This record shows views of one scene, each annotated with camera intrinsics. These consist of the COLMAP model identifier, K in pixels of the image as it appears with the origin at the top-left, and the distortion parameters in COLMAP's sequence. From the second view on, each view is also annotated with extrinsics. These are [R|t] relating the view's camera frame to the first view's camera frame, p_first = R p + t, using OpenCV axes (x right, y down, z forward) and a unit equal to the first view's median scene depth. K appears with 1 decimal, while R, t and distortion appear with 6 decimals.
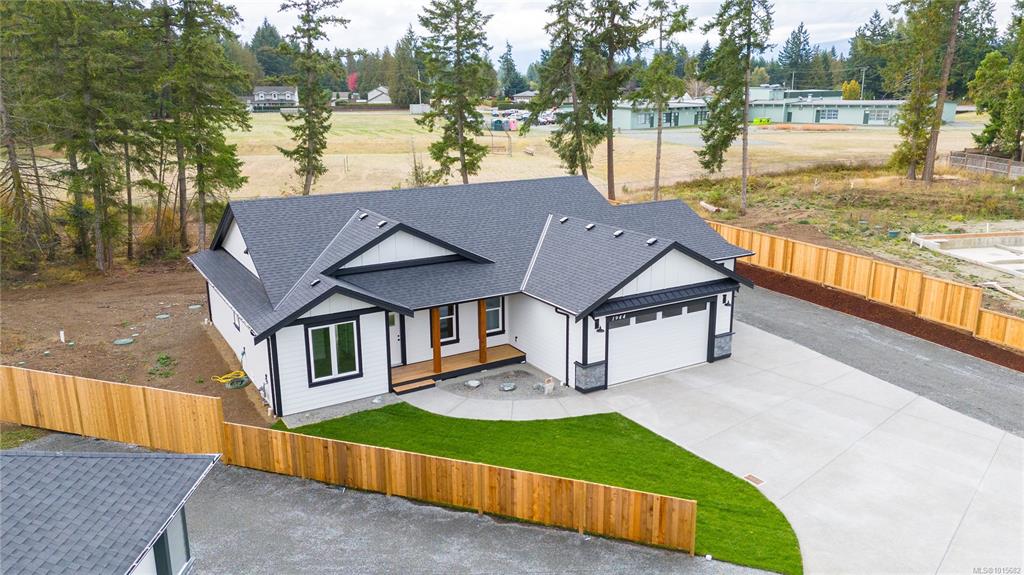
lens RADIAL K [[754.1, 0, 517.8], [0, 754.1, 287.3], [0, 0, 1]] dist [0.056429, -0.037140]
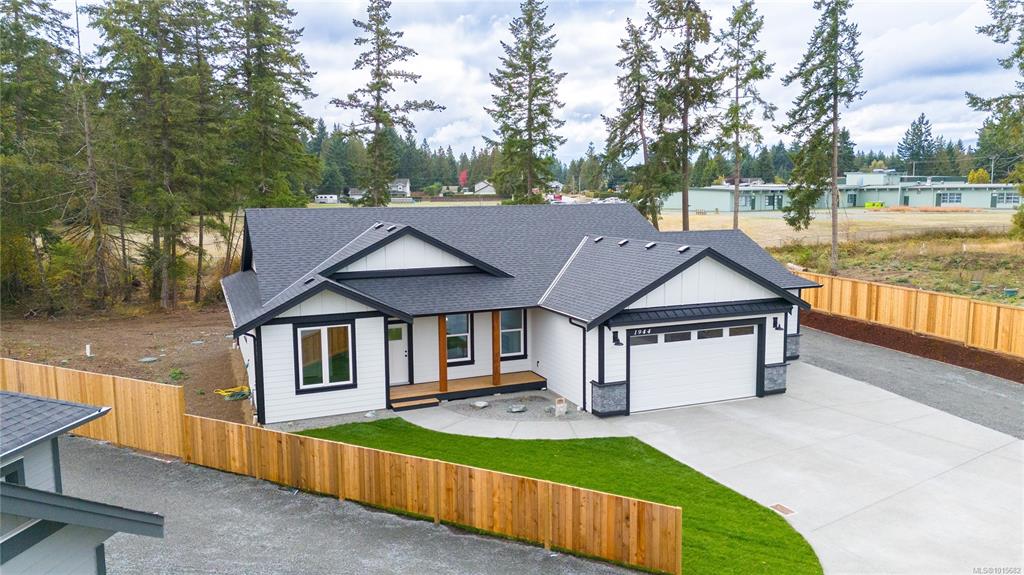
lens RADIAL K [[754.1, 0, 518.2], [0, 754.1, 288.6], [0, 0, 1]] dist [0.056429, -0.037140]
pose [[0.989528, 0.015866, -0.143463, 0.109879], [-0.033826, 0.991751, -0.123633, 0.098222], [0.140318, 0.127191, 0.981903, 0.103253]]
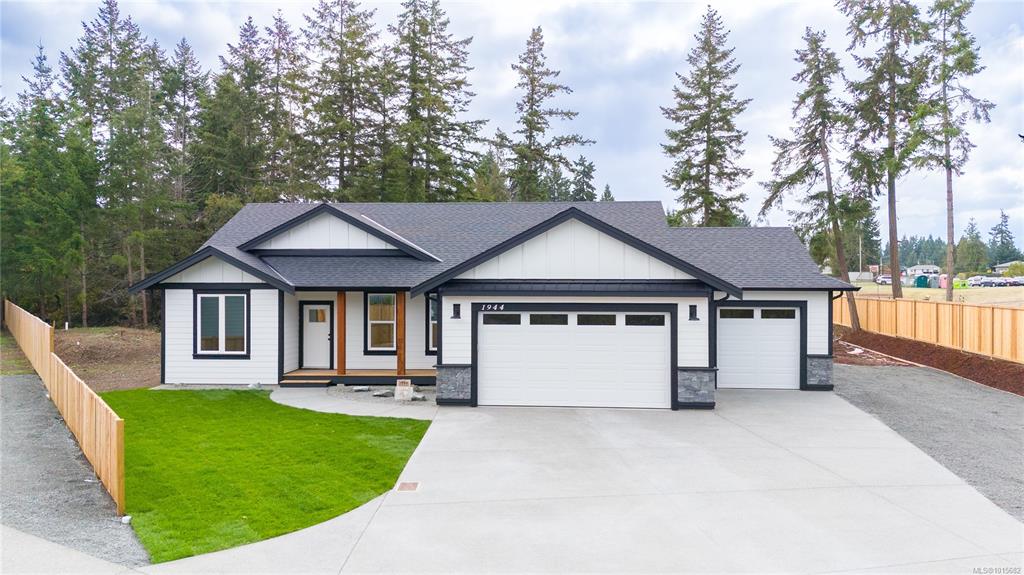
lens RADIAL K [[754.1, 0, 520.9], [0, 754.1, 287.4], [0, 0, 1]] dist [0.056429, -0.037140]
pose [[0.814472, 0.008289, -0.580143, 0.555933], [-0.151019, 0.968462, -0.198181, 0.155374], [0.560204, 0.249025, 0.790037, 0.402019]]
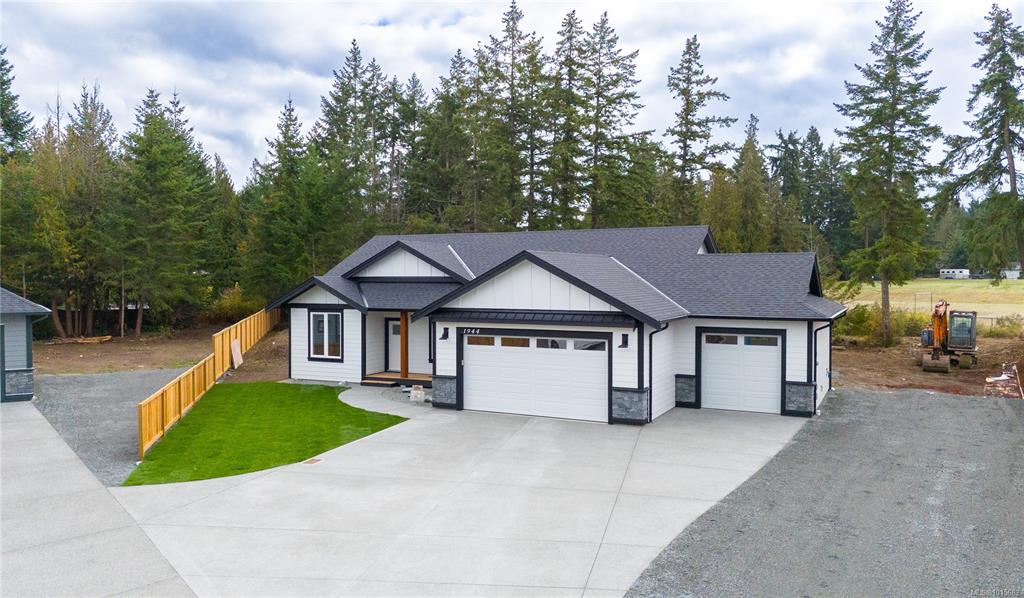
lens RADIAL K [[789.3, 0, 503.3], [0, 789.3, 298.5], [0, 0, 1]] dist [0.057566, -0.039757]
pose [[0.526716, 0.027808, -0.849587, 0.918222], [-0.217111, 0.970716, -0.102829, 0.087031], [0.821848, 0.238616, 0.517329, 0.497886]]
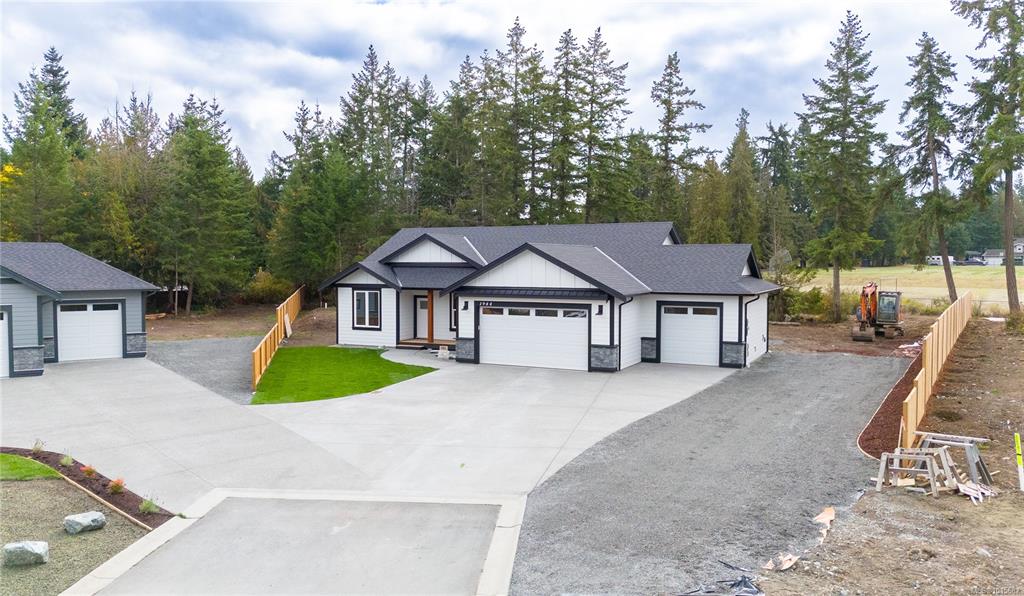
lens RADIAL K [[789.3, 0, 505.5], [0, 789.3, 301.8], [0, 0, 1]] dist [0.057566, -0.039757]
pose [[0.527049, 0.047430, -0.848510, 1.159572], [-0.218842, 0.972344, -0.081581, 0.126397], [0.821175, 0.228687, 0.522852, 0.344311]]
